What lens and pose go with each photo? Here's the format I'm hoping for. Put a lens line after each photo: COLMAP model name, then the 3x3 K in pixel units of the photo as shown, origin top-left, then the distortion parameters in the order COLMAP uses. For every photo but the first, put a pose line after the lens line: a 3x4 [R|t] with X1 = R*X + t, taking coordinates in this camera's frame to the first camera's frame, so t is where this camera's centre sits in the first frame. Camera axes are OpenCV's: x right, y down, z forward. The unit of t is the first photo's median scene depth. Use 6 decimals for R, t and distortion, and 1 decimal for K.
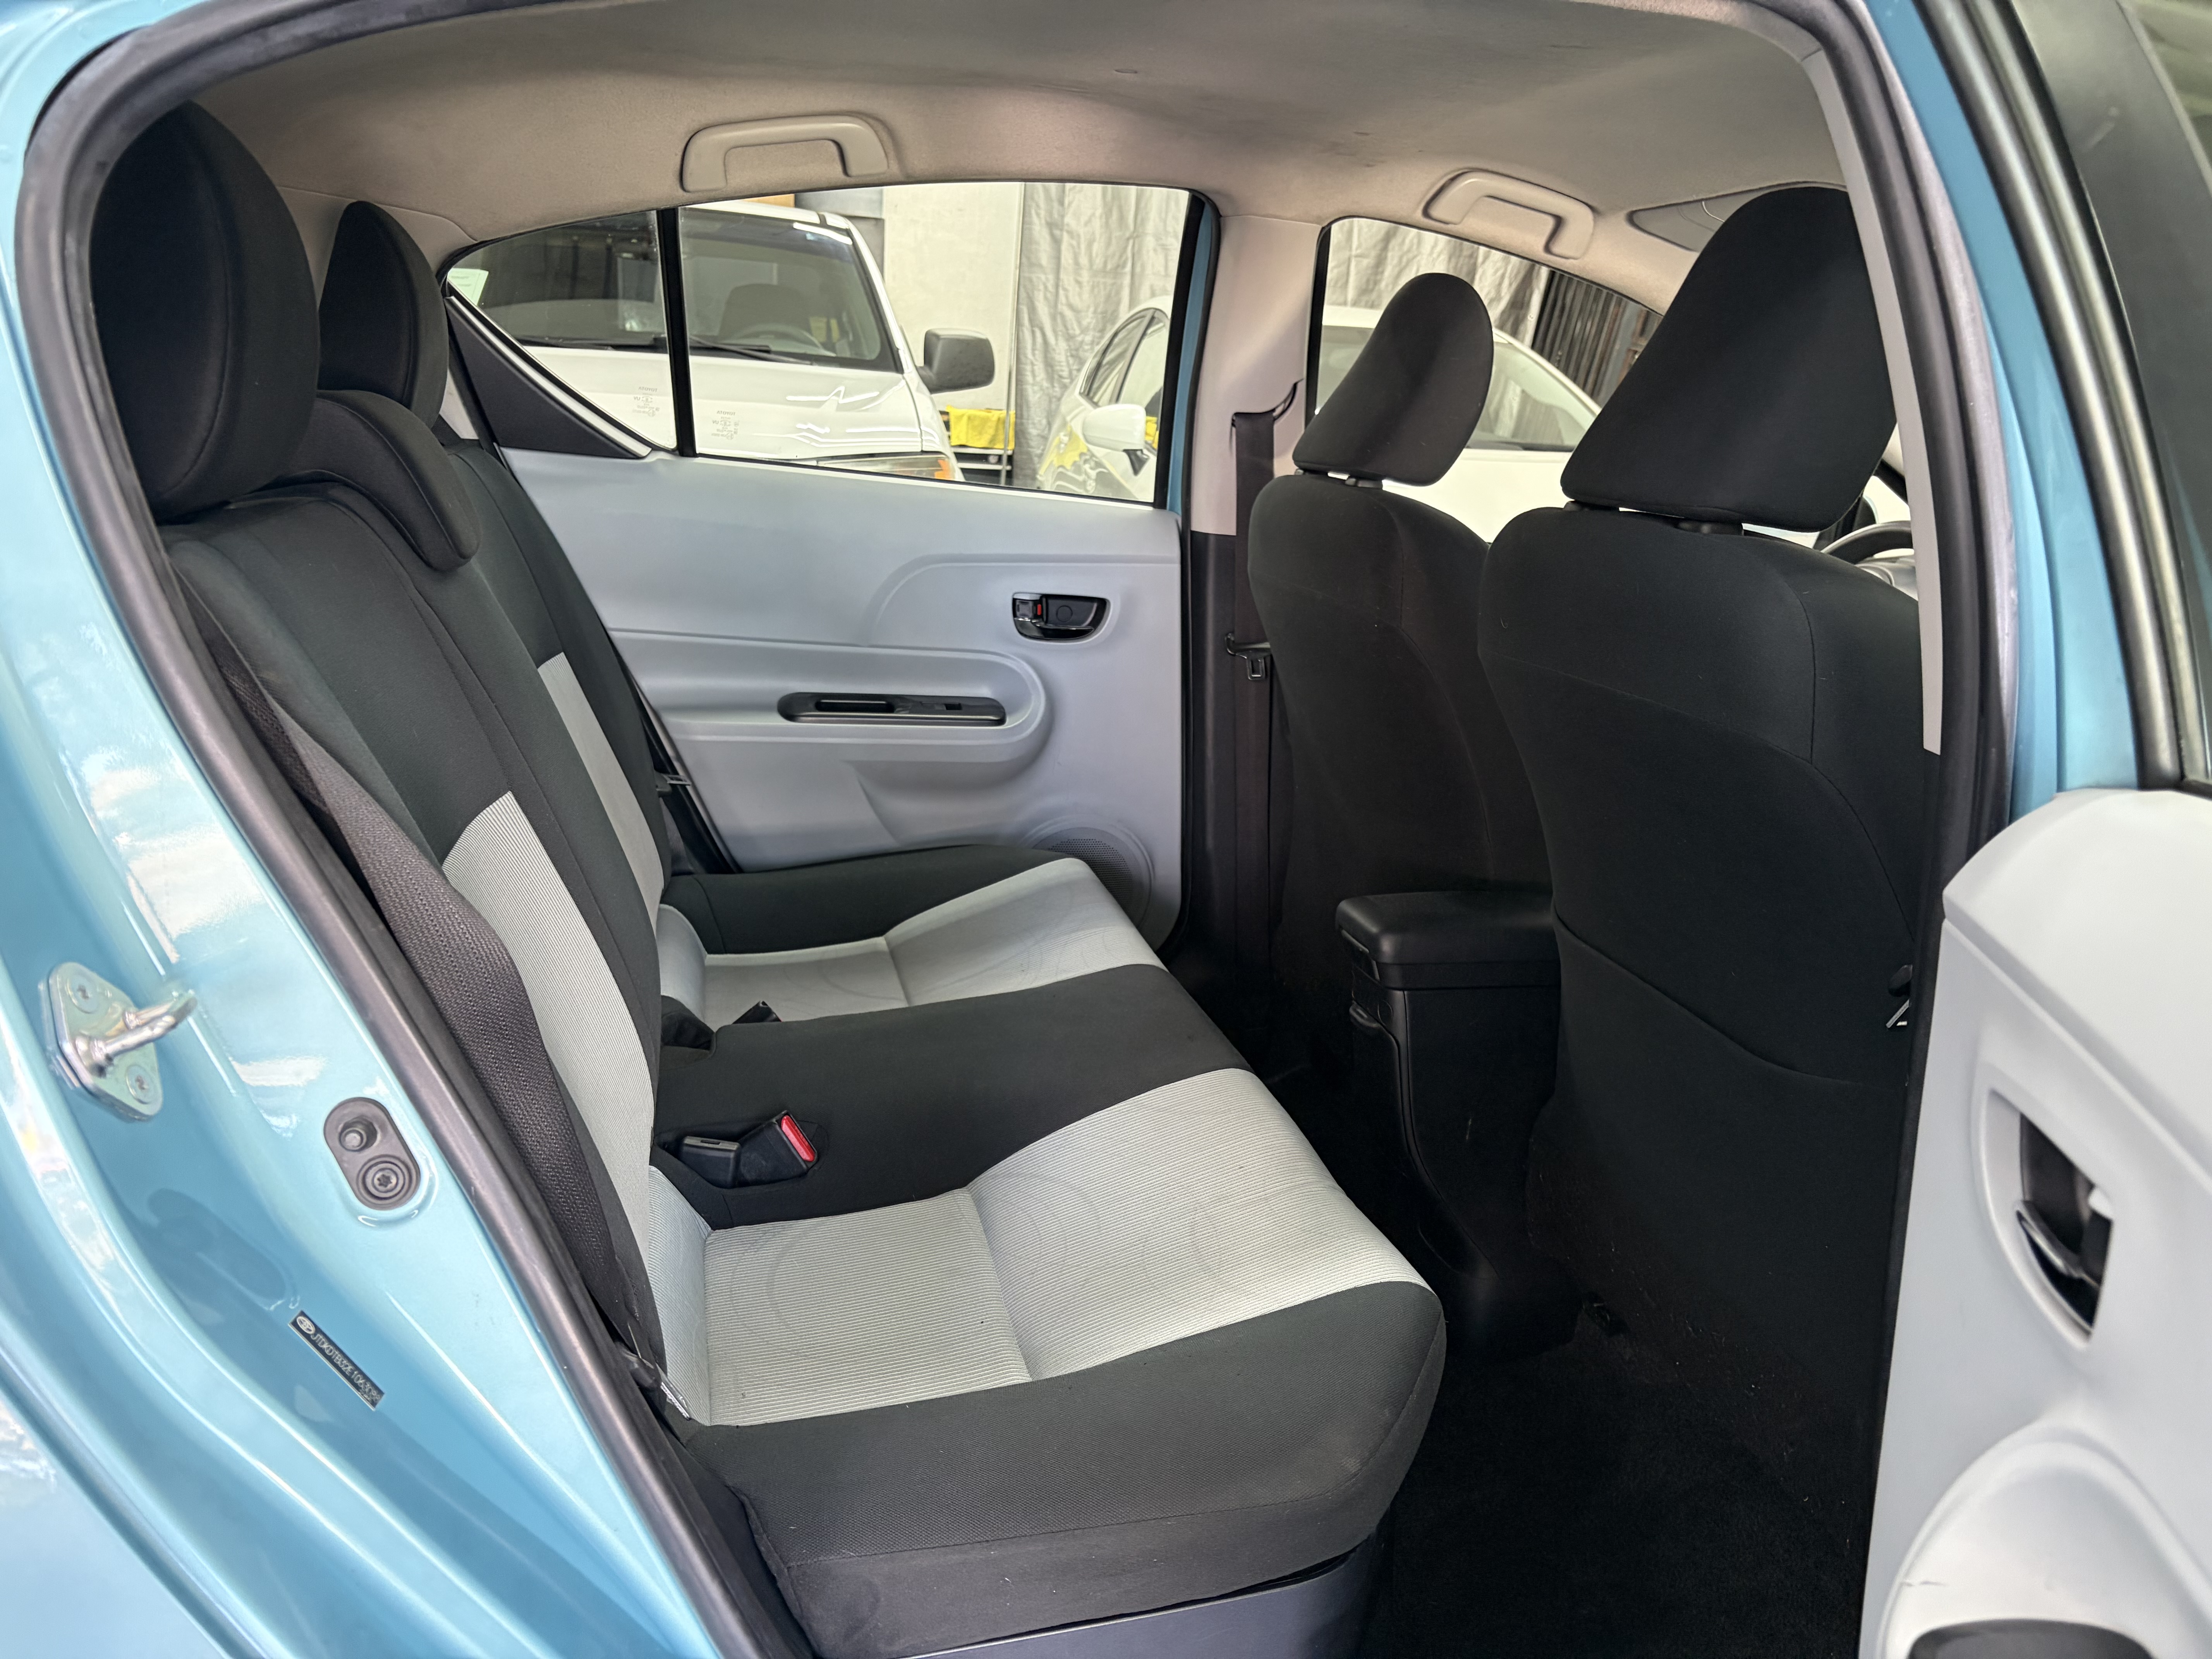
lens RADIAL K [[1674.4, 0, 1110.4], [0, 1674.4, 815.8], [0, 0, 1]] dist [0.045082, -0.045280]
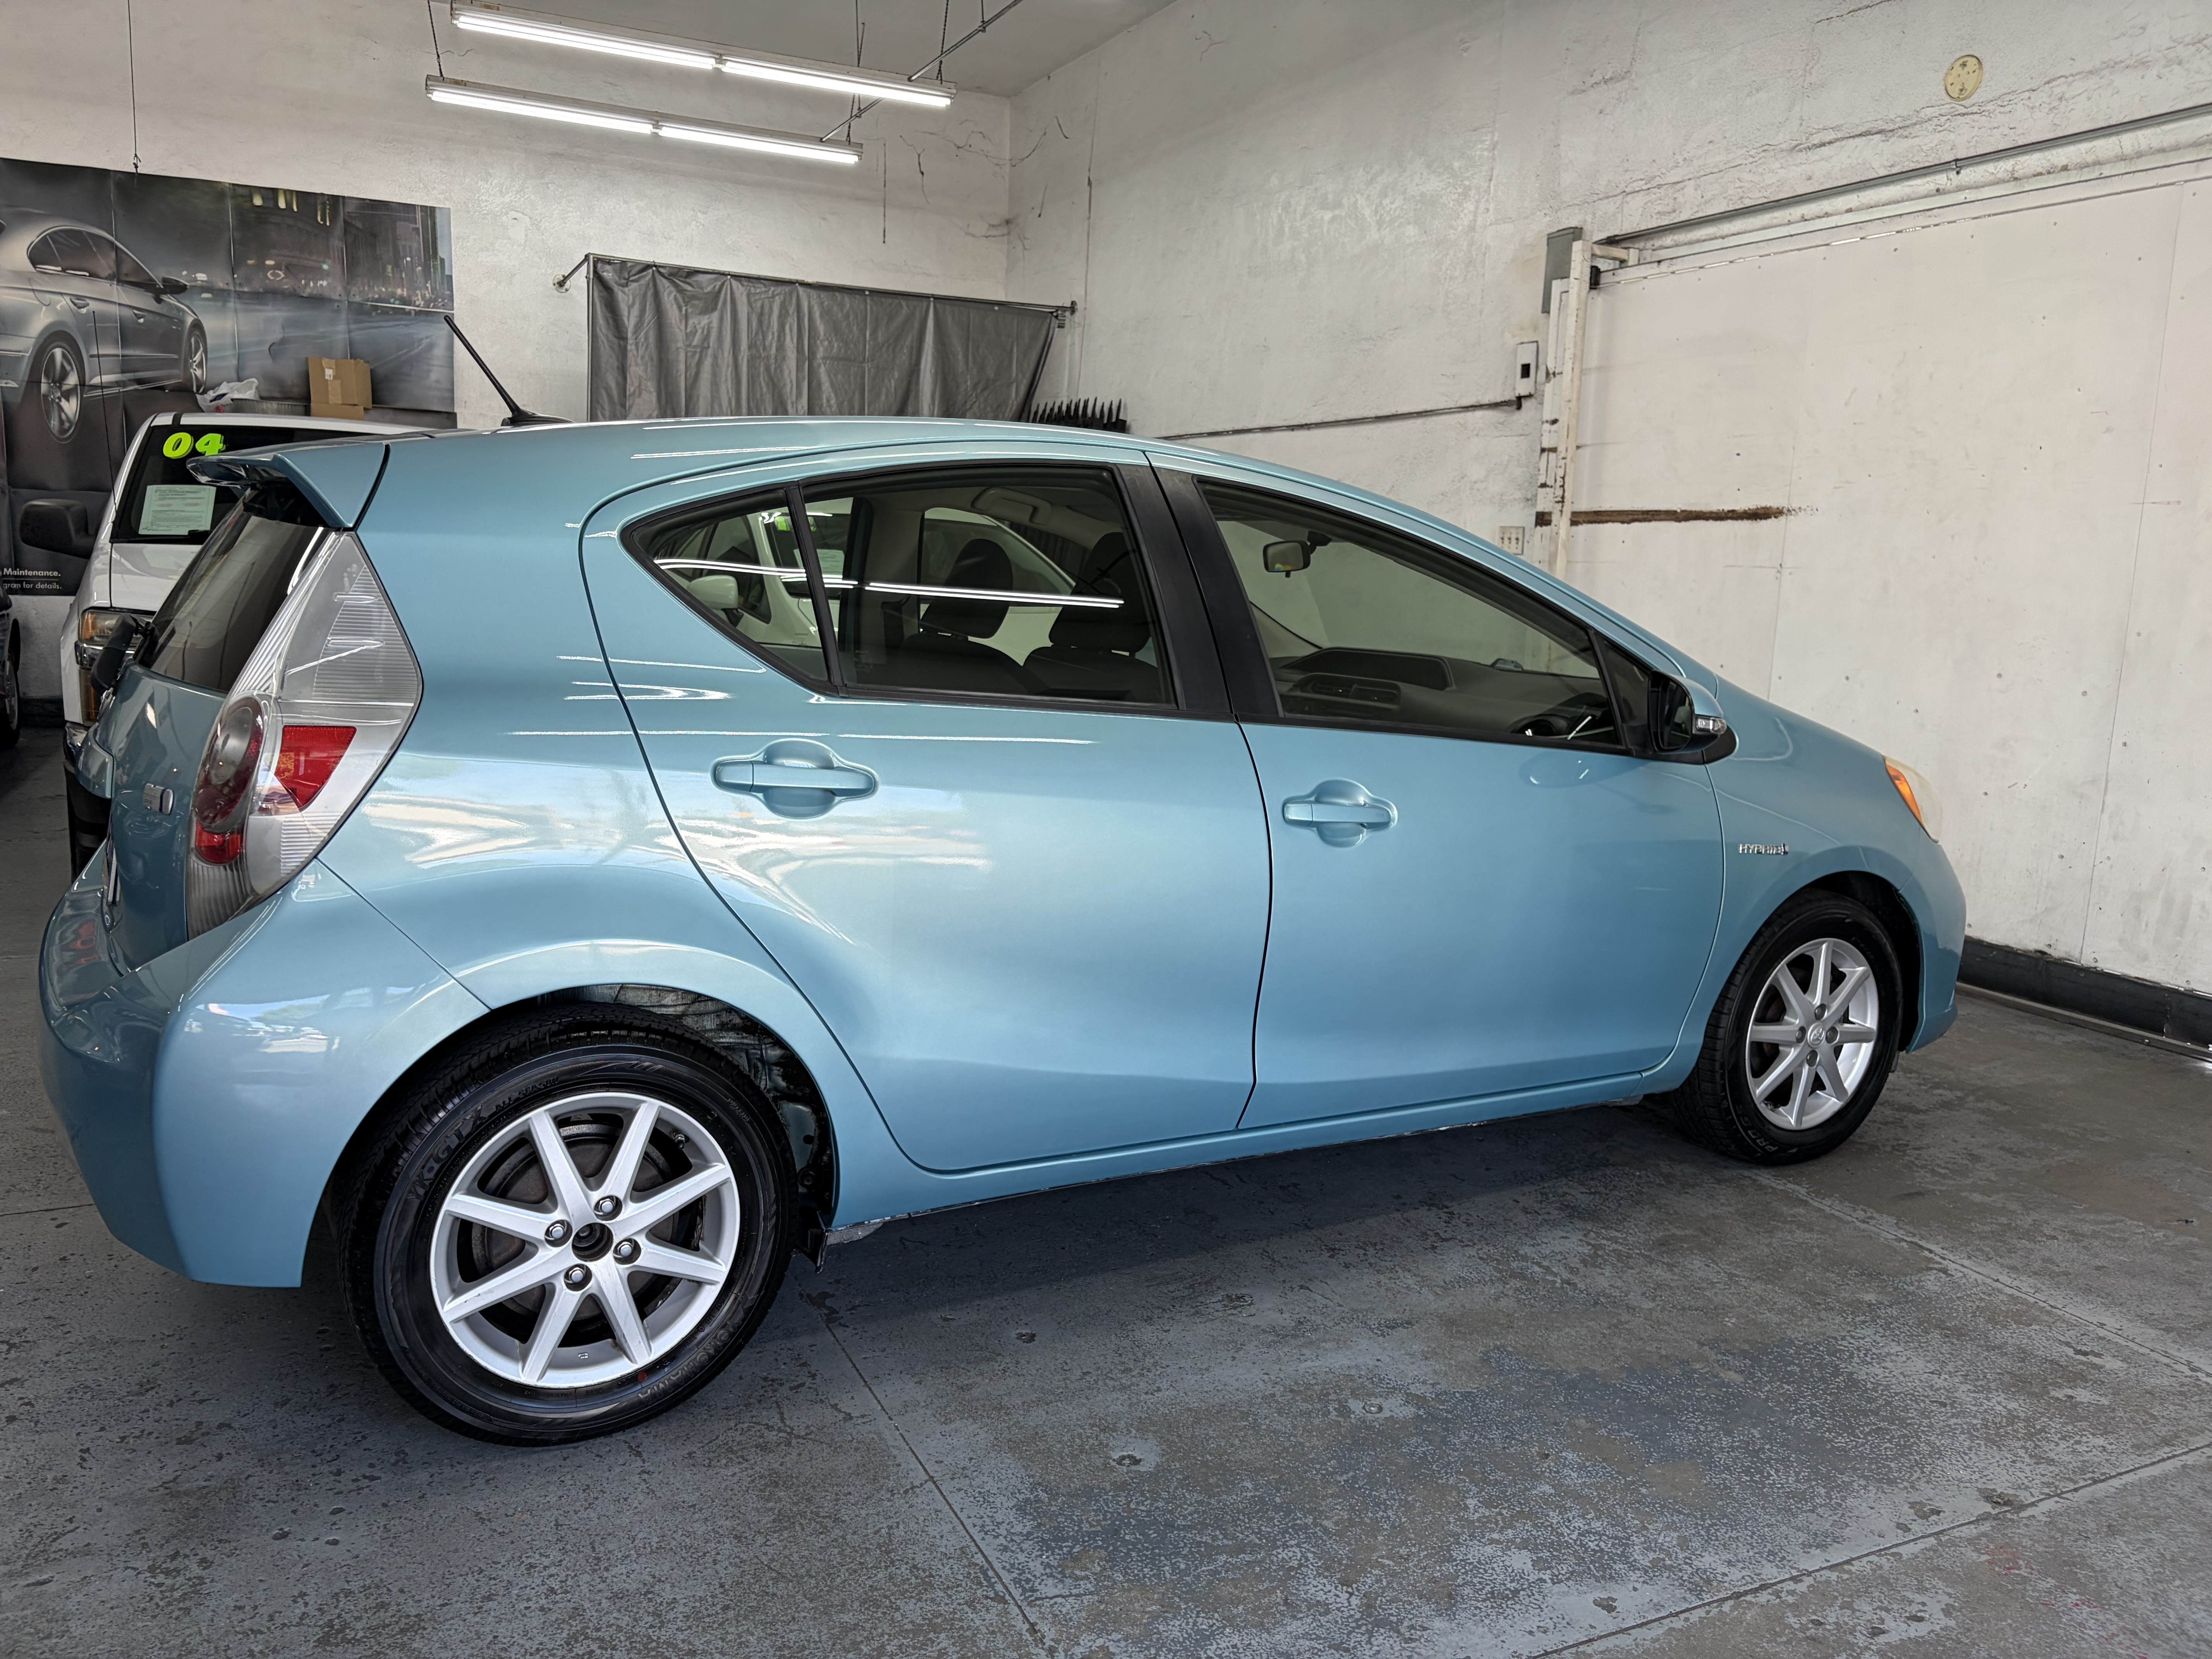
lens RADIAL K [[1674.7, 0, 1095.1], [0, 1674.7, 820.7], [0, 0, 1]] dist [0.034766, -0.022562]
pose [[0.958368, -0.063301, 0.278431, -0.059319], [0.084786, 0.994224, -0.065800, 0.038341], [-0.272657, 0.086667, 0.958200, -0.217693]]
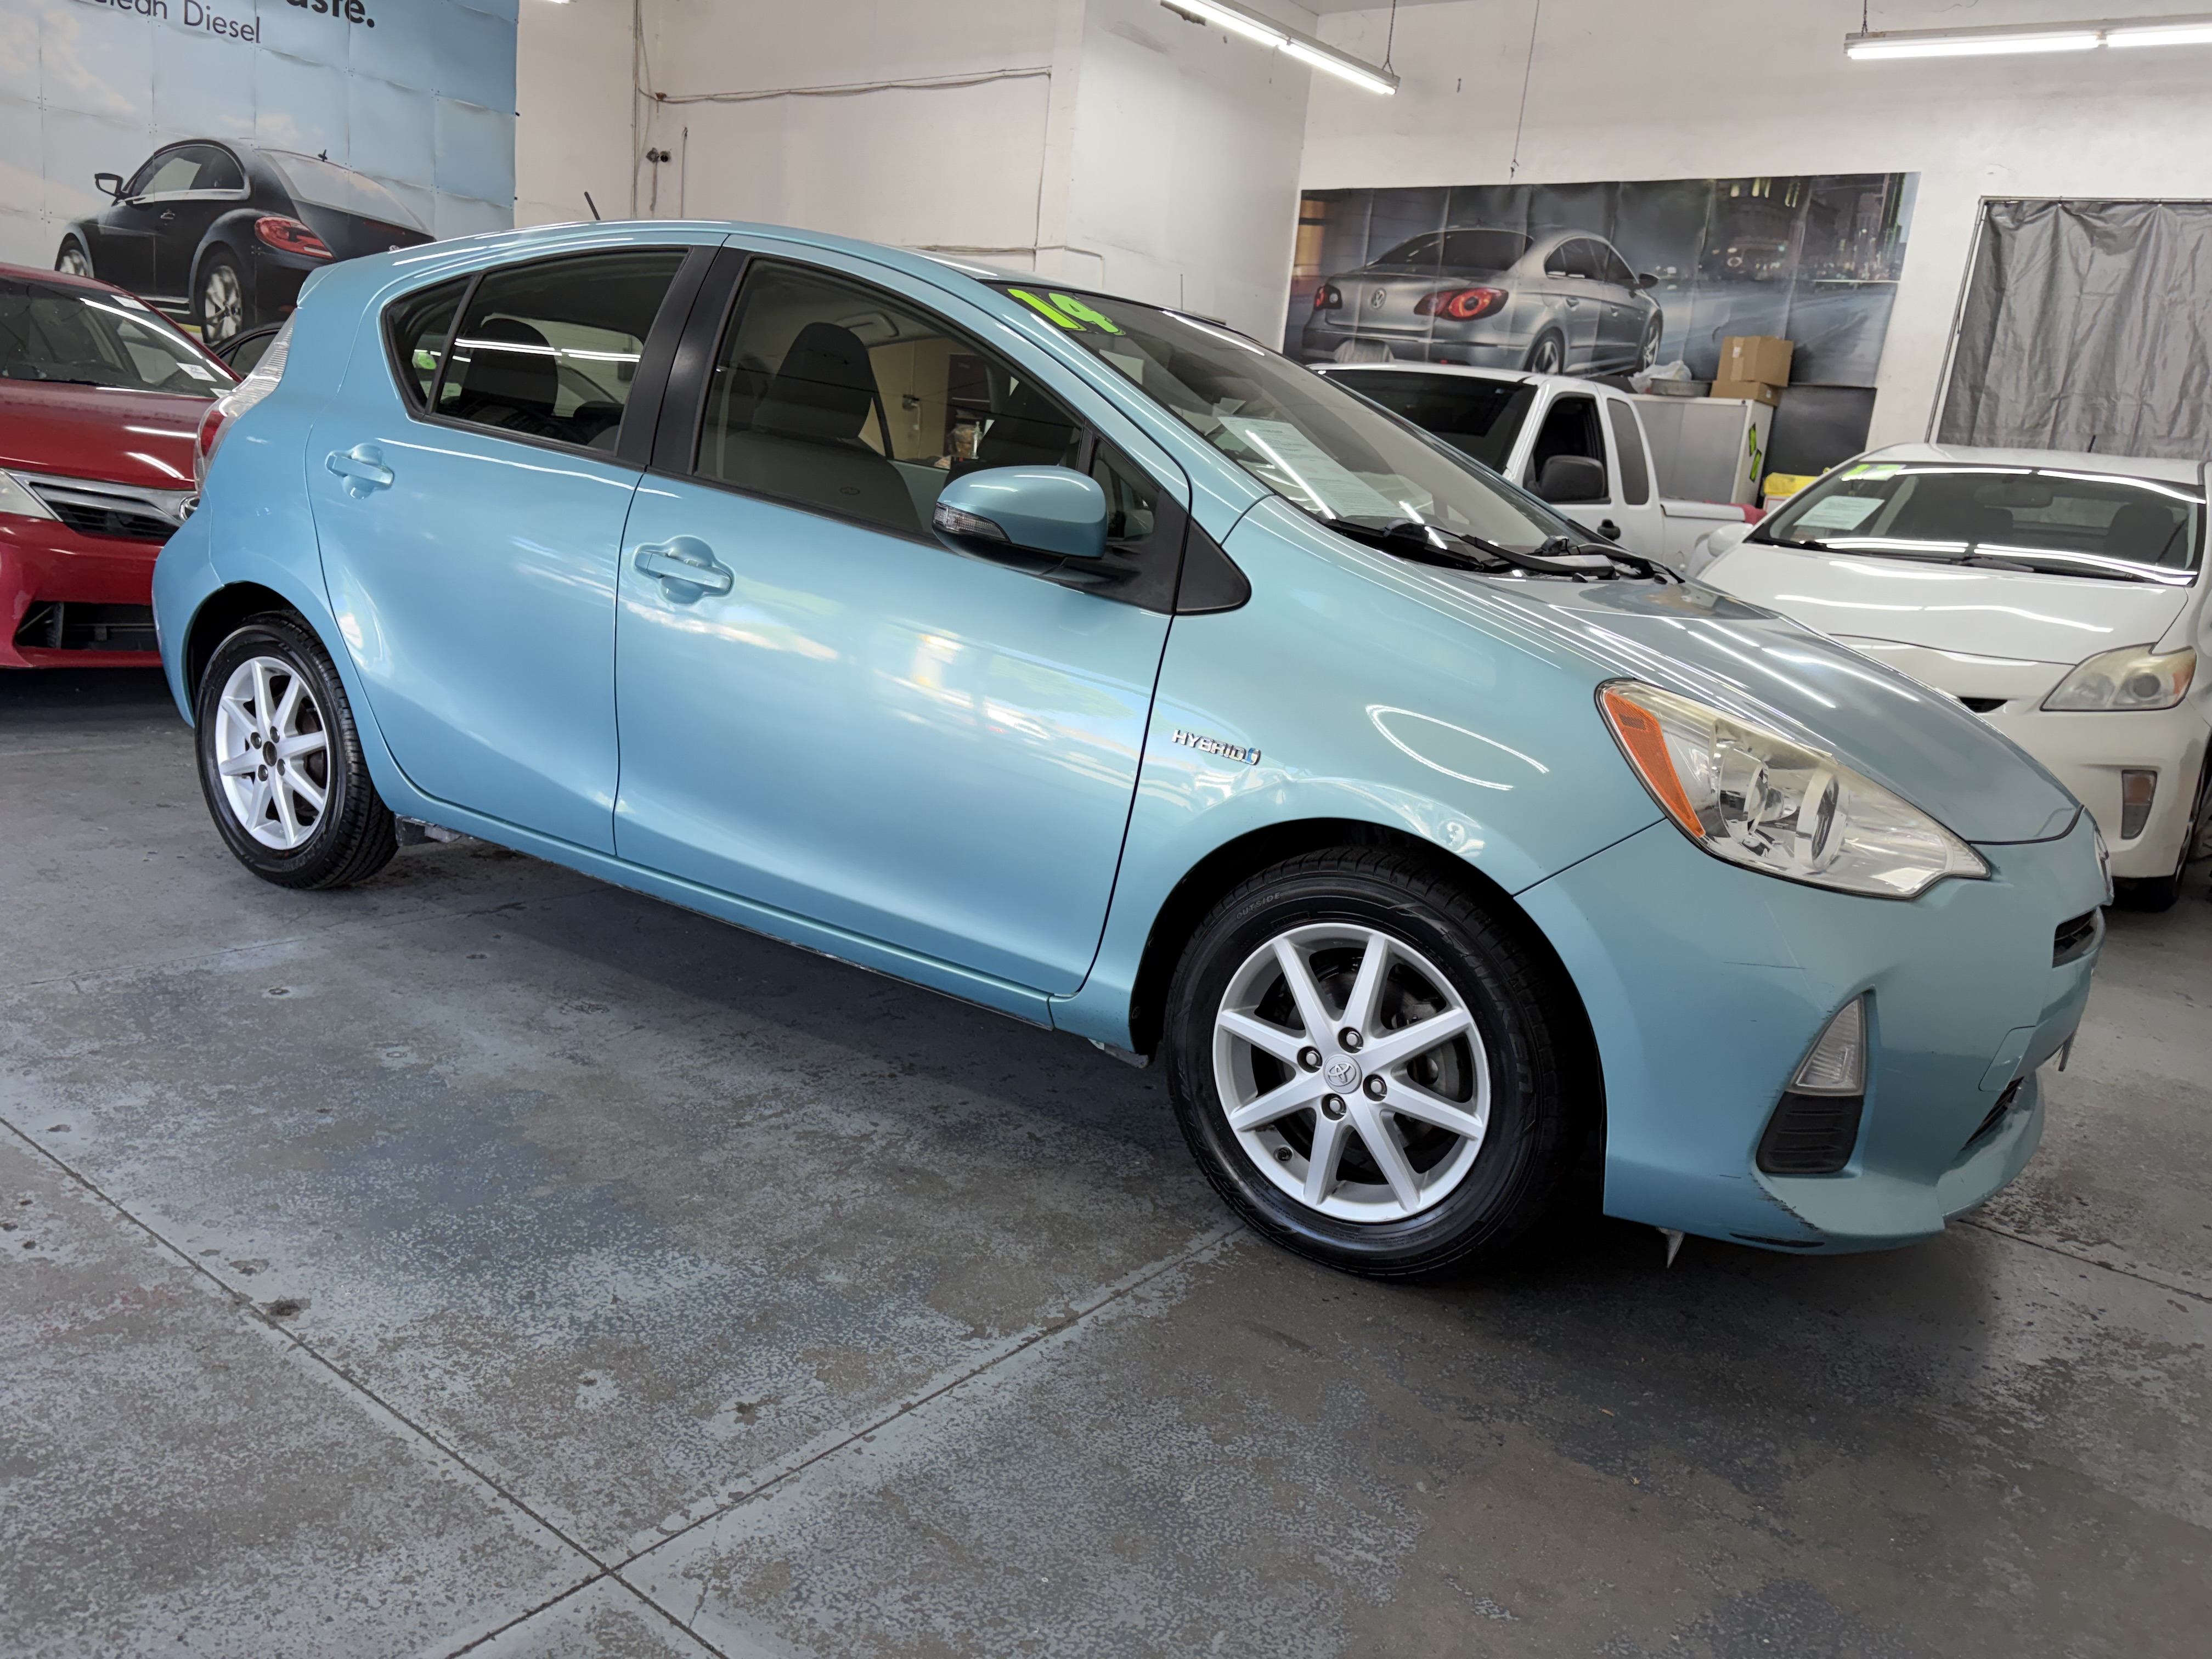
lens RADIAL K [[1672.0, 0, 1106.0], [0, 1672.0, 829.5], [0, 0, 1]] dist [0.059520, -0.066375]
pose [[0.685030, 0.166320, -0.709275, 0.394091], [-0.236871, 0.971541, -0.000955, 0.049941], [0.688931, 0.168661, 0.704931, -0.082217]]
